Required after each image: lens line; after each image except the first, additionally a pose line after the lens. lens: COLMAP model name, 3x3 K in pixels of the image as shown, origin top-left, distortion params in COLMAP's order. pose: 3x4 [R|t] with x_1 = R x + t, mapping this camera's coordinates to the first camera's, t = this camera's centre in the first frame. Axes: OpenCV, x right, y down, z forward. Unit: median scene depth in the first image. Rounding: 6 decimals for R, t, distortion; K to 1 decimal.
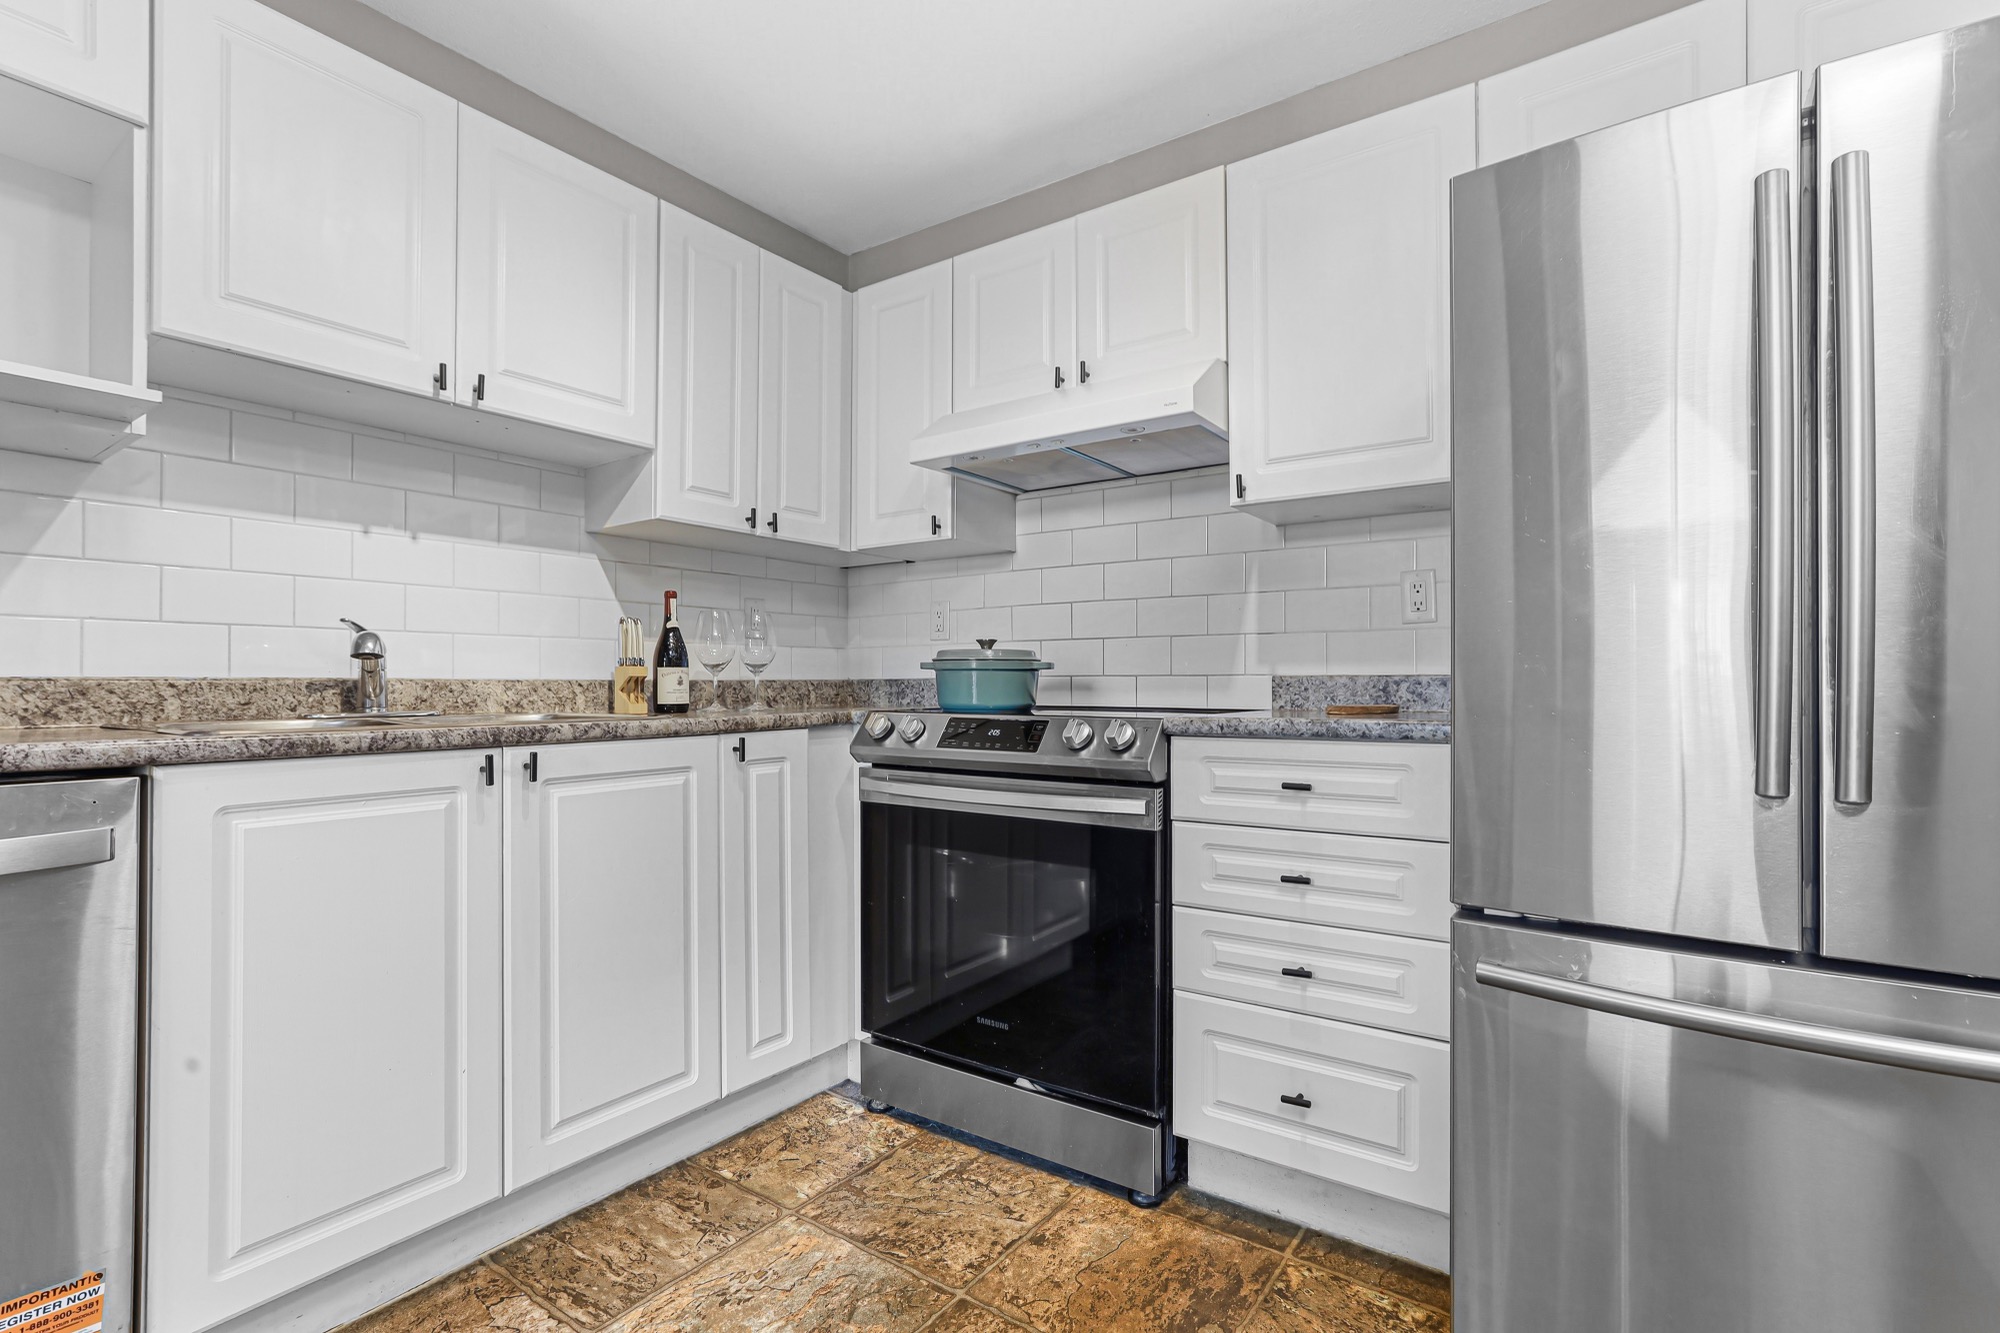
lens RADIAL K [[931.9, 0, 992.2], [0, 931.9, 672.8], [0, 0, 1]] dist [-0.031326, 0.023768]
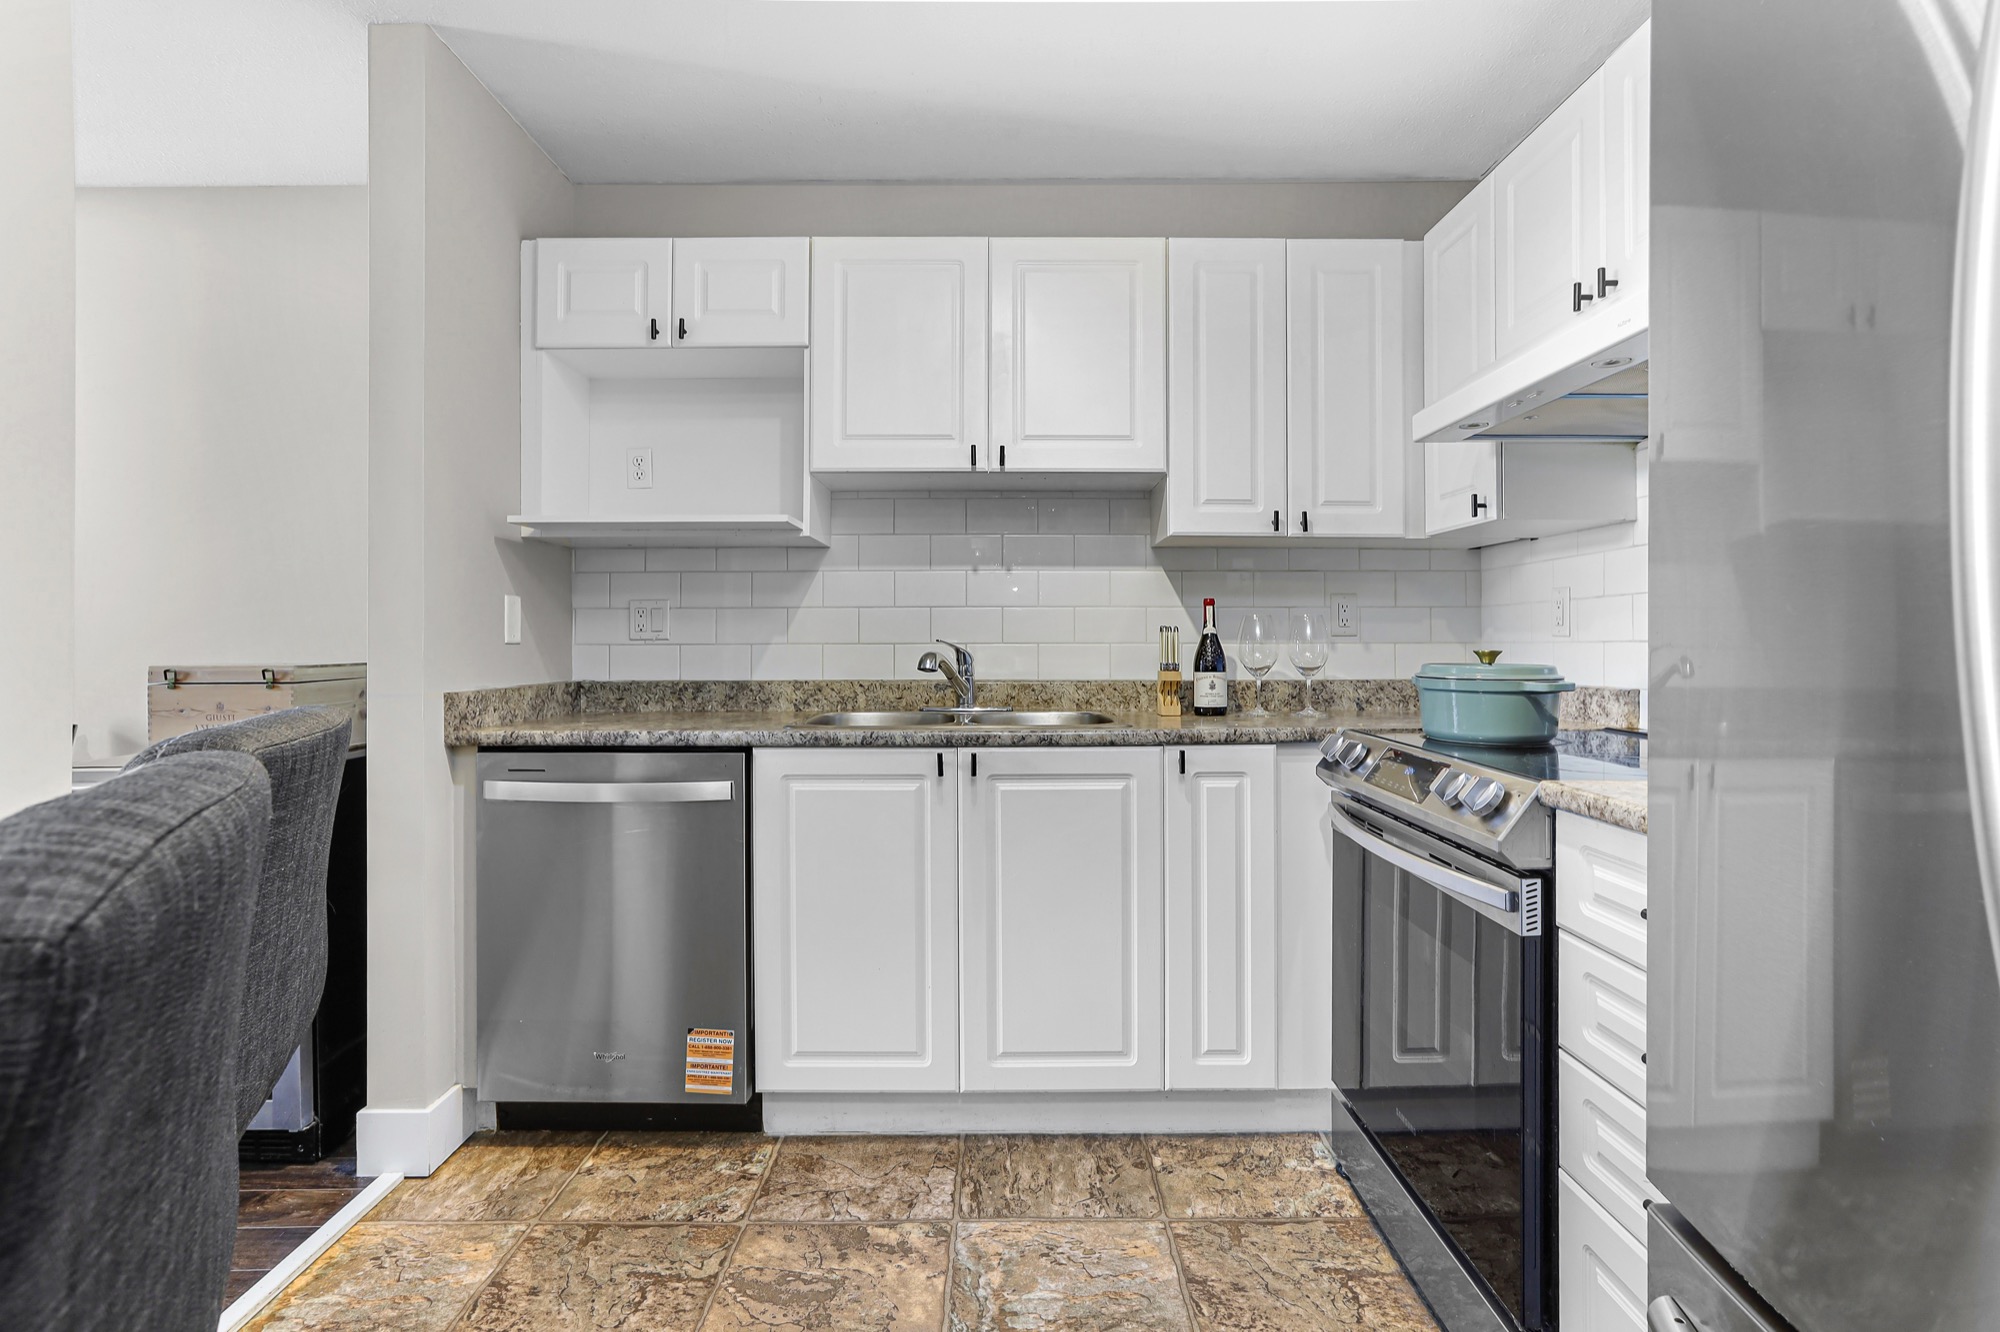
lens RADIAL K [[973.9, 0, 1002.3], [0, 973.9, 634.0], [0, 0, 1]] dist [-0.033868, 0.026292]
pose [[0.585430, -0.001136, -0.810723, 0.500983], [0.008510, 0.999953, 0.004743, -0.068622], [0.810679, -0.009676, 0.585411, 0.210332]]
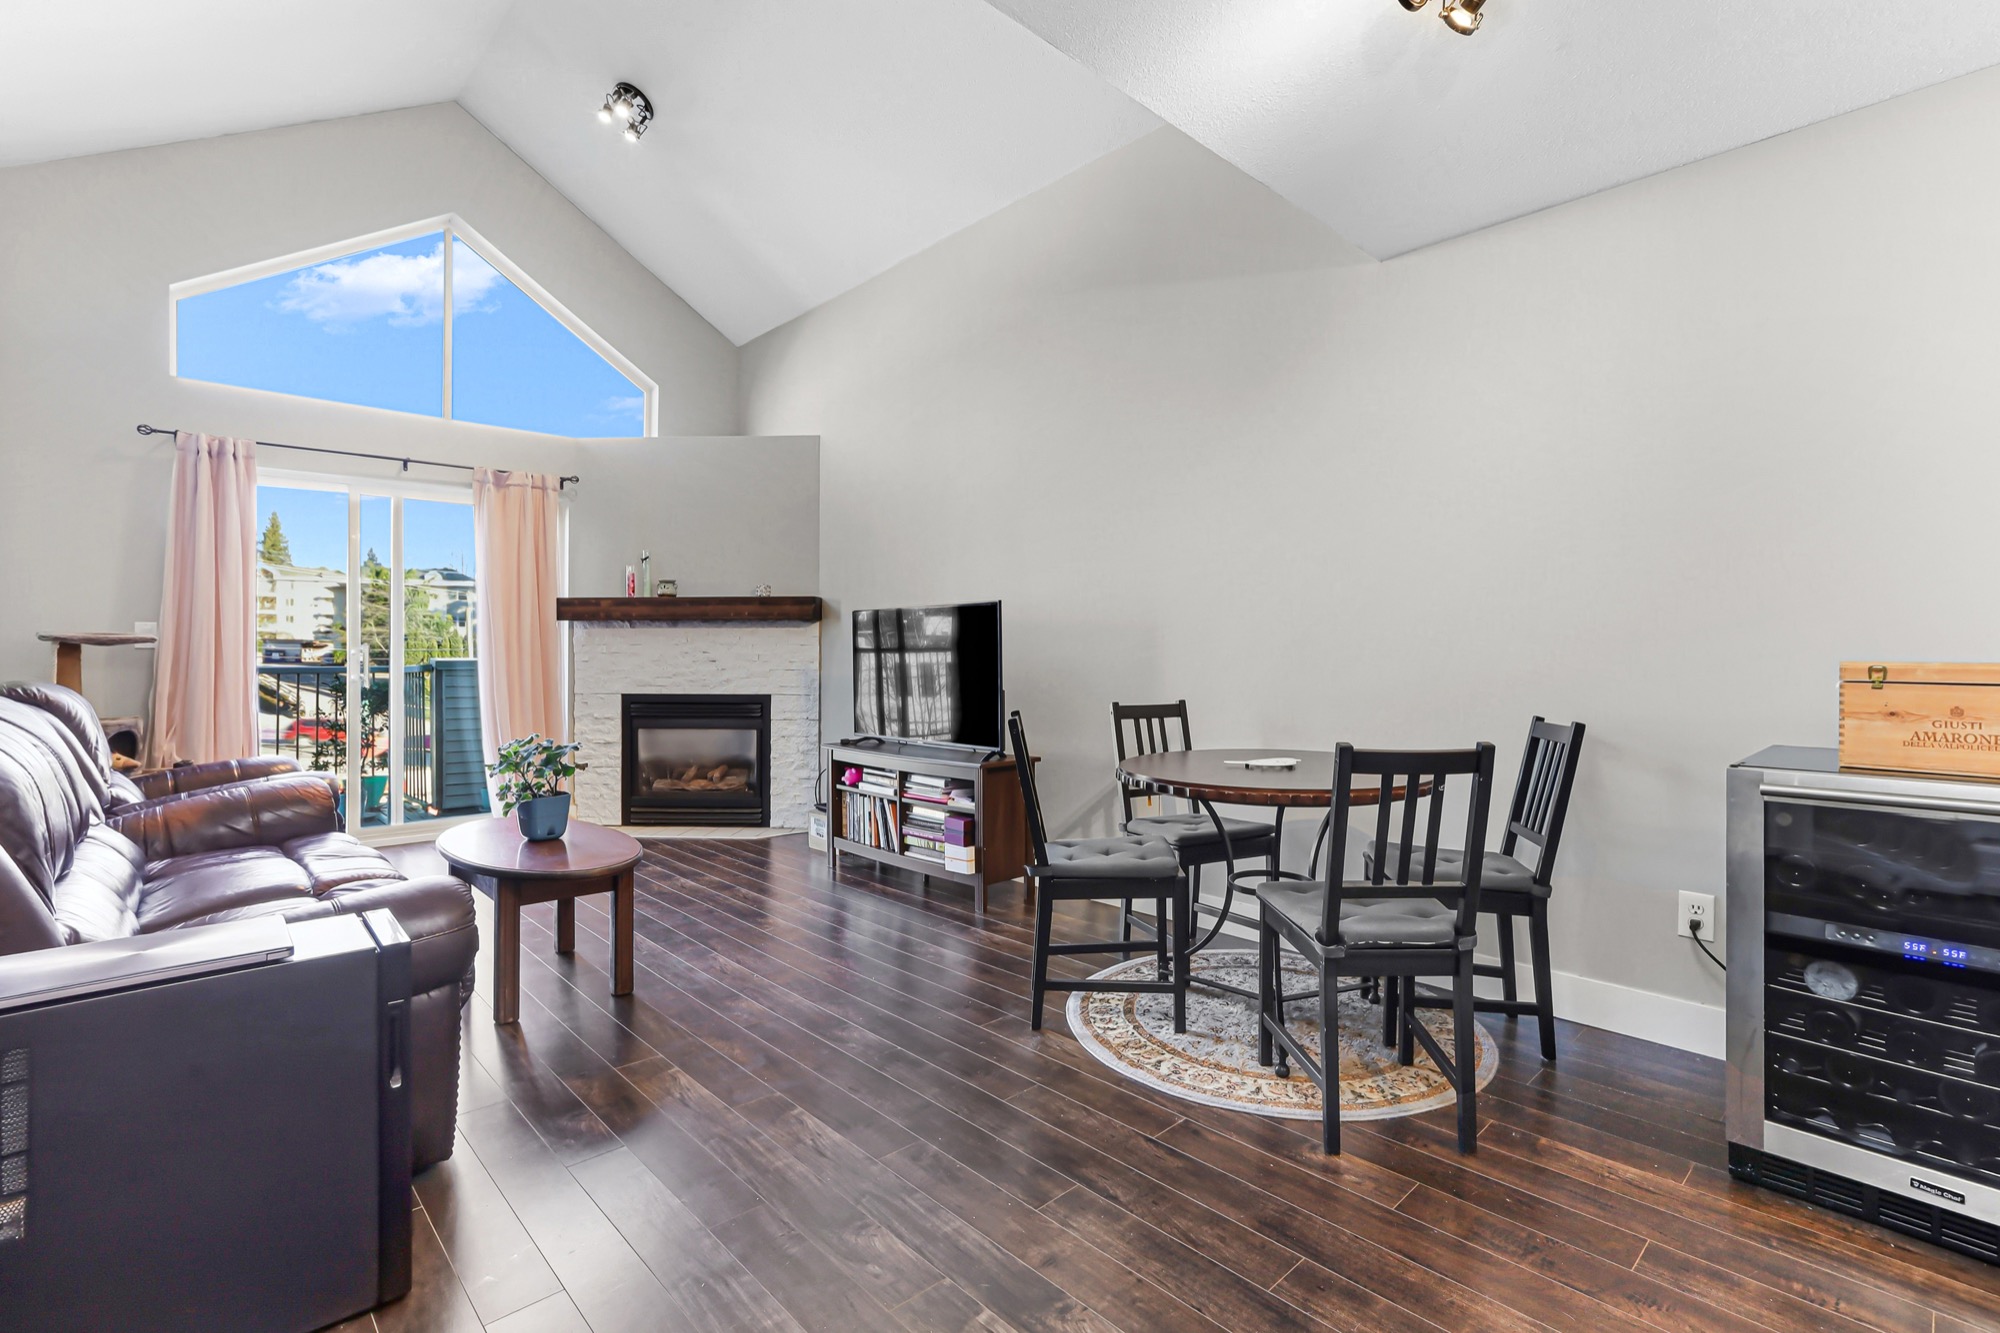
lens RADIAL K [[927.3, 0, 1010.0], [0, 927.3, 662.6], [0, 0, 1]] dist [-0.031689, 0.020093]
pose [[-0.184335, 0.020710, -0.982645, 0.097509], [0.007031, 0.999780, 0.019752, -0.059337], [0.982838, -0.003268, -0.184440, -0.619766]]
